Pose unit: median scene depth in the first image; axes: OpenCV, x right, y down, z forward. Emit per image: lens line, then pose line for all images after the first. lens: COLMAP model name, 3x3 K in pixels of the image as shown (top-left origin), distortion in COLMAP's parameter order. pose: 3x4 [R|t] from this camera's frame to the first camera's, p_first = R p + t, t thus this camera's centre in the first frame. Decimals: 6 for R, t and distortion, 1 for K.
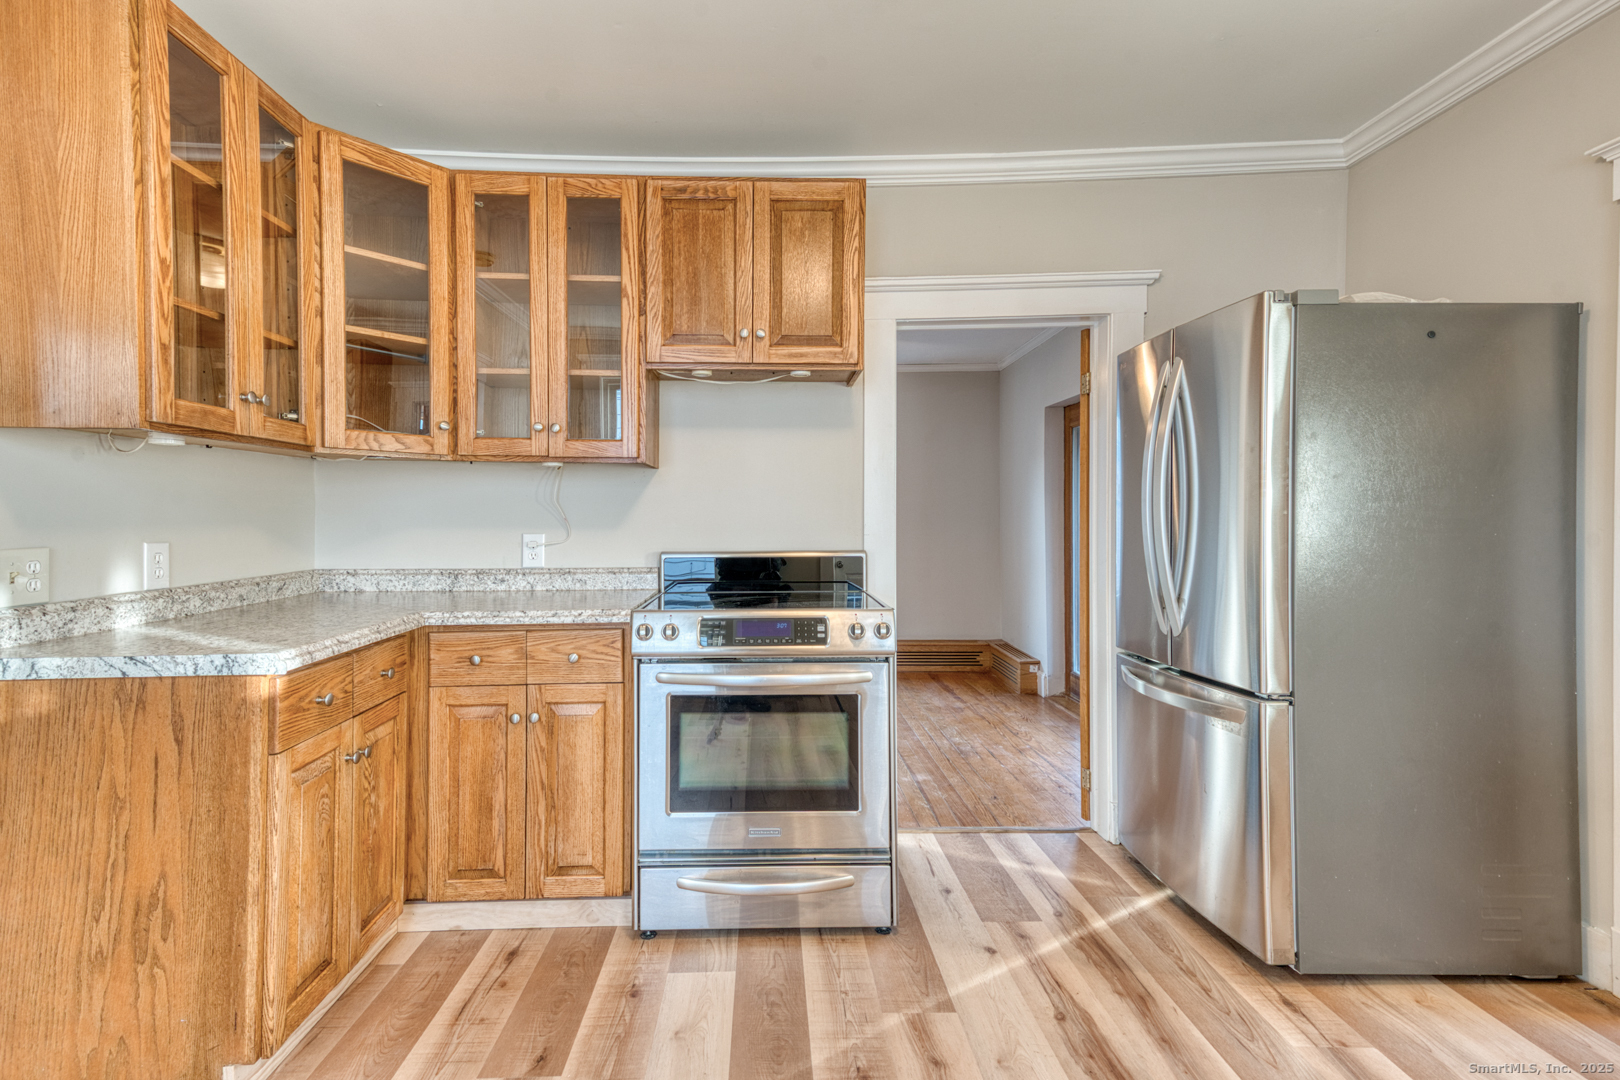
lens RADIAL K [[802.2, 0, 754.7], [0, 802.2, 519.3], [0, 0, 1]] dist [0.069435, -0.015389]
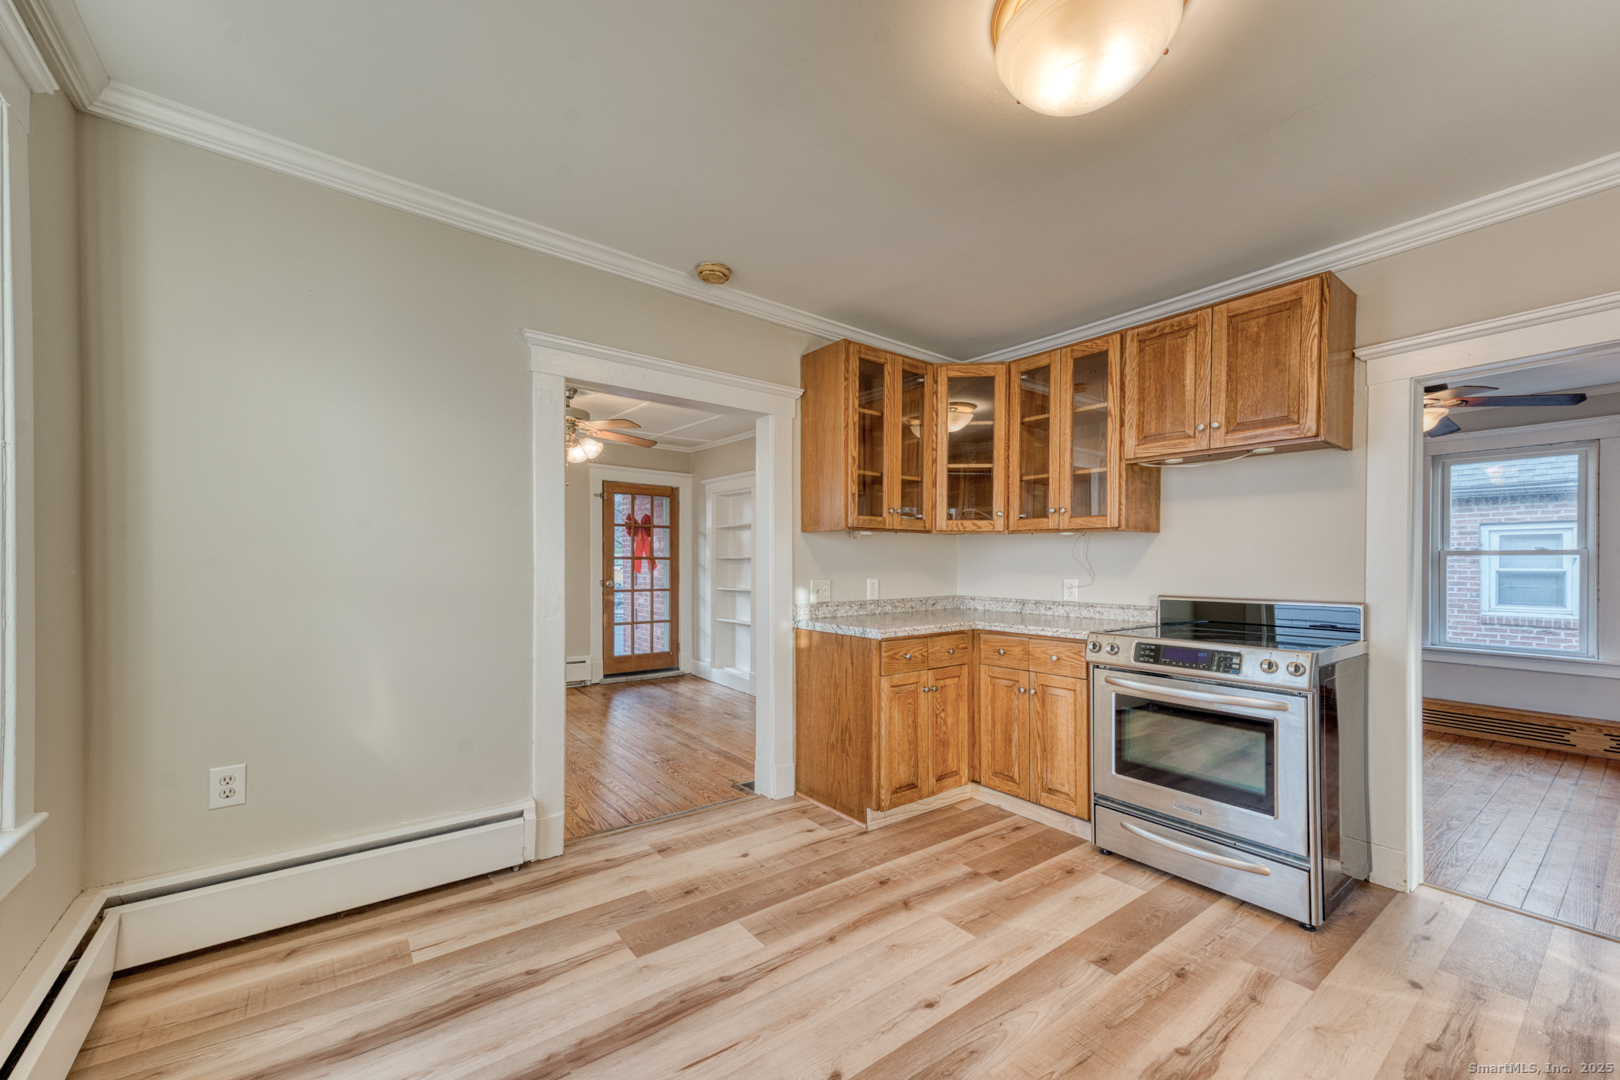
lens RADIAL K [[601.0, 0, 800.5], [0, 601.0, 564.3], [0, 0, 1]] dist [0.022351, -0.000057]
pose [[0.604428, 0.005528, -0.796641, 0.406624], [-0.005807, 0.999980, 0.002533, -0.011500], [0.796639, 0.003095, 0.604448, -0.103325]]
